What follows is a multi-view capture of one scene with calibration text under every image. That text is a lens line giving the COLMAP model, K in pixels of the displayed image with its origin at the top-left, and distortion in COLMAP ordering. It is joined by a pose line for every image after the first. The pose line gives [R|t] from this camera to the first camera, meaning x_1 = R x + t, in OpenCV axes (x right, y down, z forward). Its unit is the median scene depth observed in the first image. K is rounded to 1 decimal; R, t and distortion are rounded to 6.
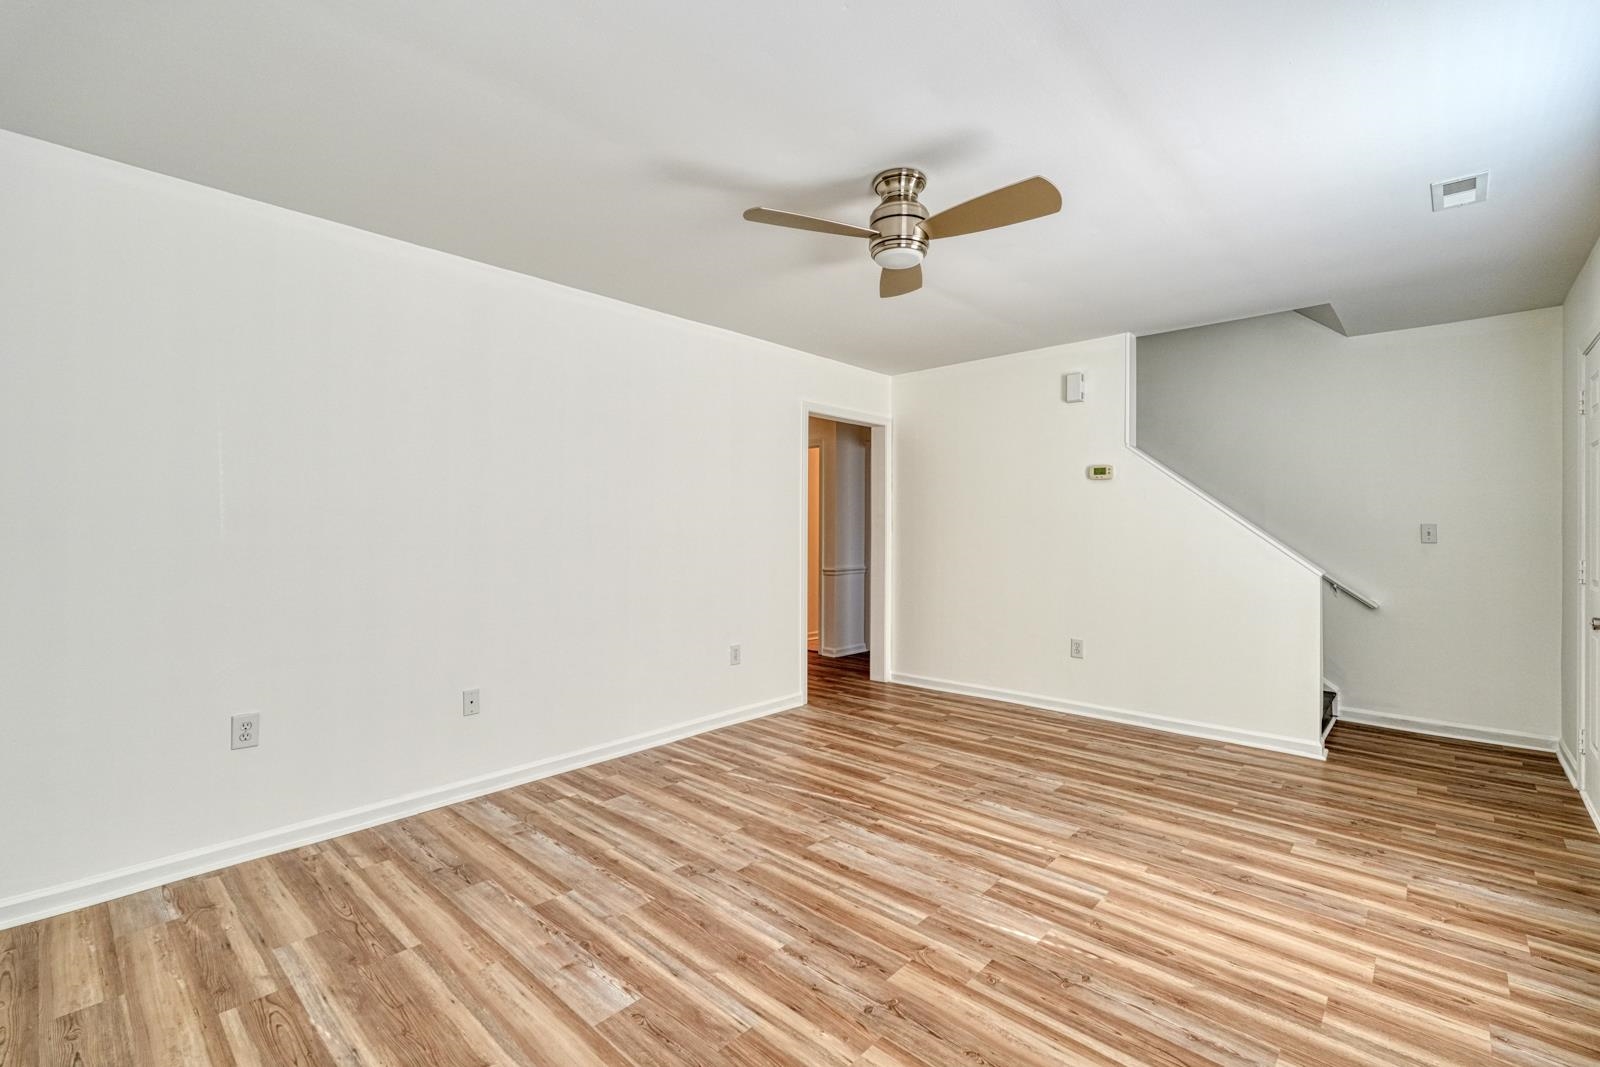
lens RADIAL K [[702.2, 0, 801.6], [0, 702.2, 510.9], [0, 0, 1]] dist [0.001610, -0.000113]
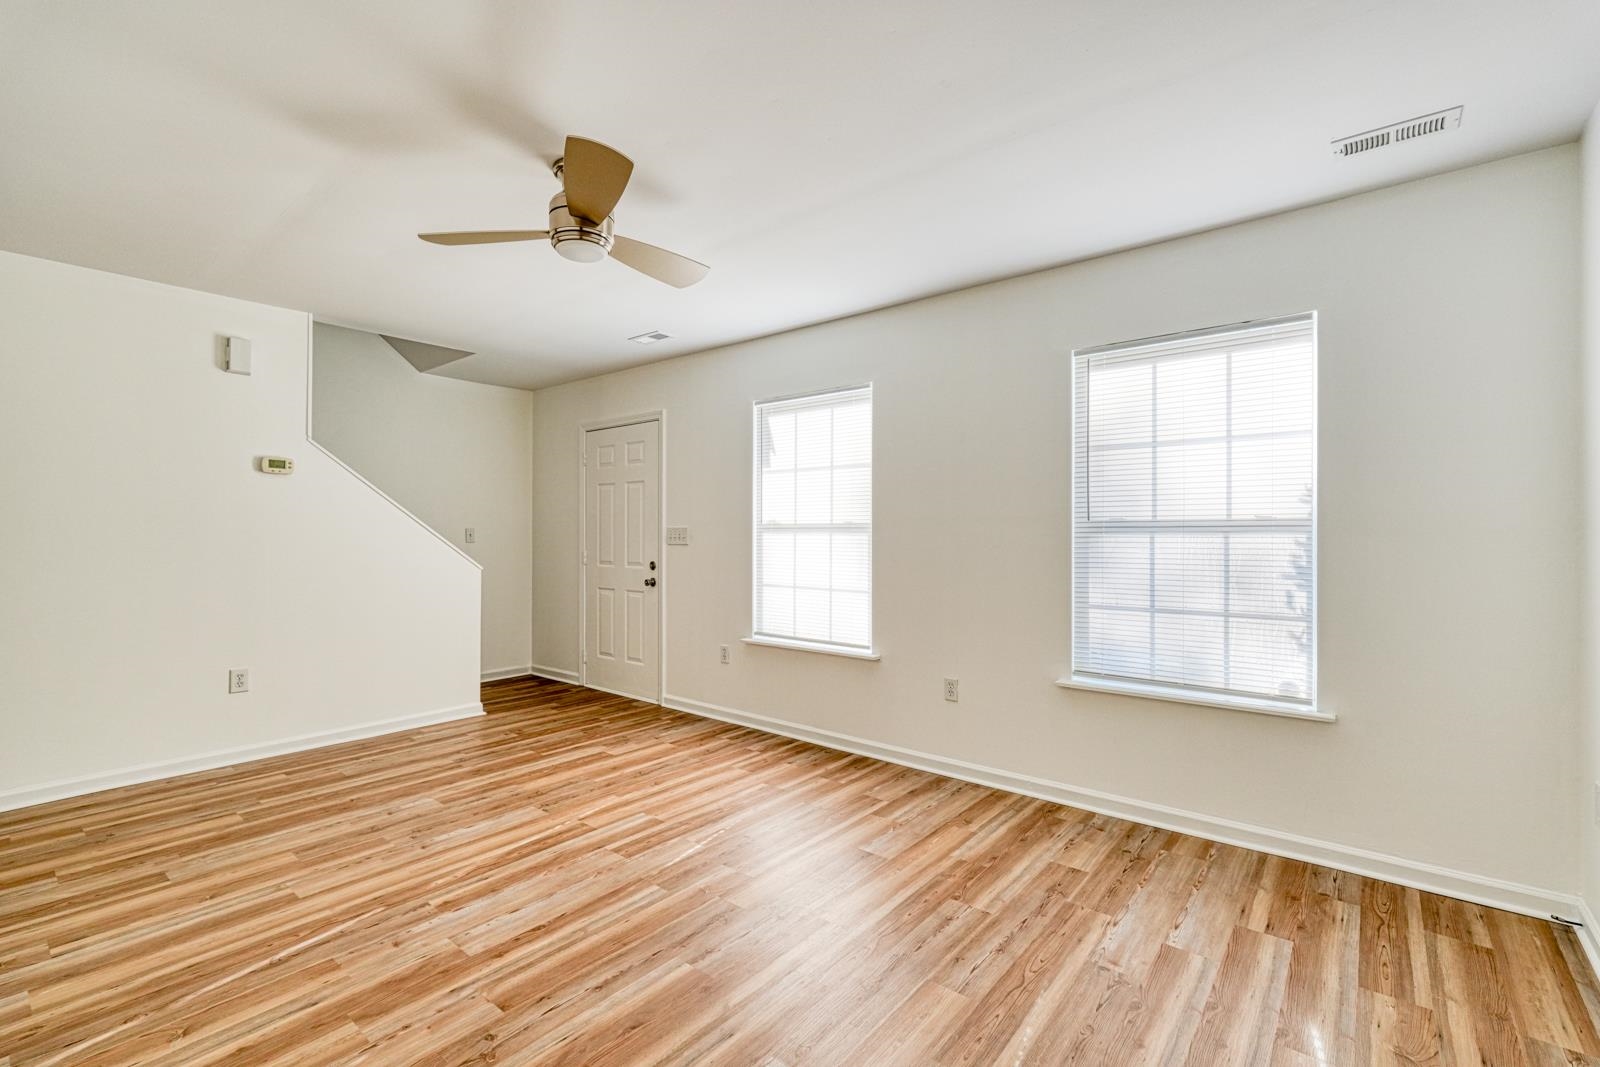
lens RADIAL K [[702.2, 0, 800.5], [0, 702.2, 533.7], [0, 0, 1]] dist [0.001610, -0.000113]
pose [[-0.061186, -0.002204, 0.998124, -0.683393], [-0.029131, 0.999576, 0.000421, 0.011879], [-0.997701, -0.029050, -0.061224, 0.624387]]
